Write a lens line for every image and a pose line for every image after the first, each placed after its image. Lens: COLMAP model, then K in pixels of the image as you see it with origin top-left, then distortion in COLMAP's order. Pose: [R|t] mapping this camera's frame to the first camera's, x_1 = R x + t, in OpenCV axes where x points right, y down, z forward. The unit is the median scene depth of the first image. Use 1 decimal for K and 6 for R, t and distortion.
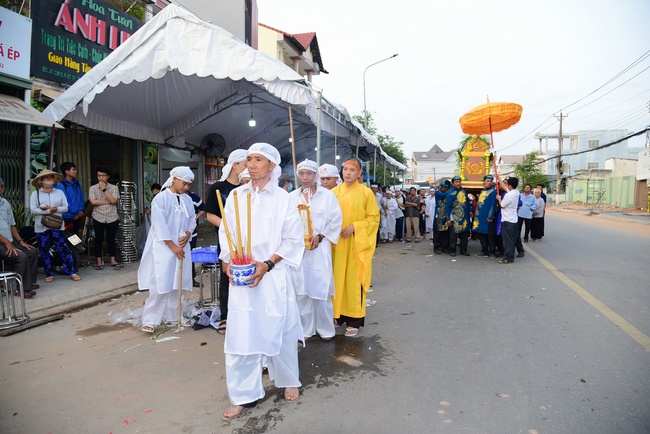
lens RADIAL K [[440.0, 0, 324.3], [0, 440.0, 210.5], [0, 0, 1]] dist [0.004113, 0.014587]
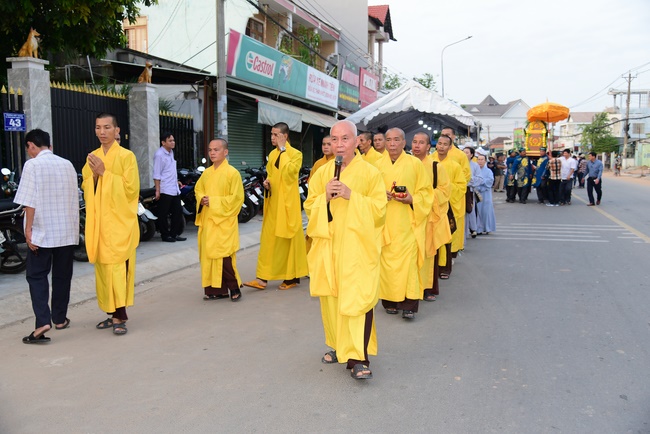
lens RADIAL K [[599.0, 0, 324.7], [0, 599.0, 219.5], [0, 0, 1]] dist [0.023259, 0.000000]
pose [[0.999933, 0.005913, -0.009924, -0.183974], [-0.005242, 0.997789, 0.066257, 0.018153], [0.010294, -0.066200, 0.997753, -0.556668]]
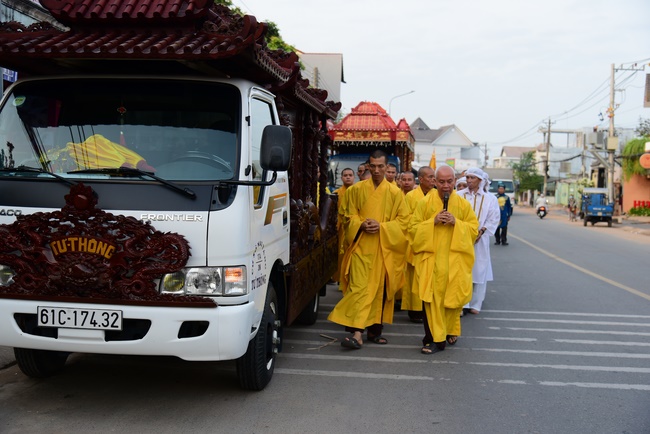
lens RADIAL K [[837.5, 0, 324.9], [0, 837.5, 217.8], [0, 0, 1]] dist [0.034192, 0.000000]
pose [[0.987757, 0.035844, 0.151826, -0.489206], [-0.036278, 0.999342, 0.000087, 0.053711], [-0.151723, -0.005594, 0.988407, -1.537762]]
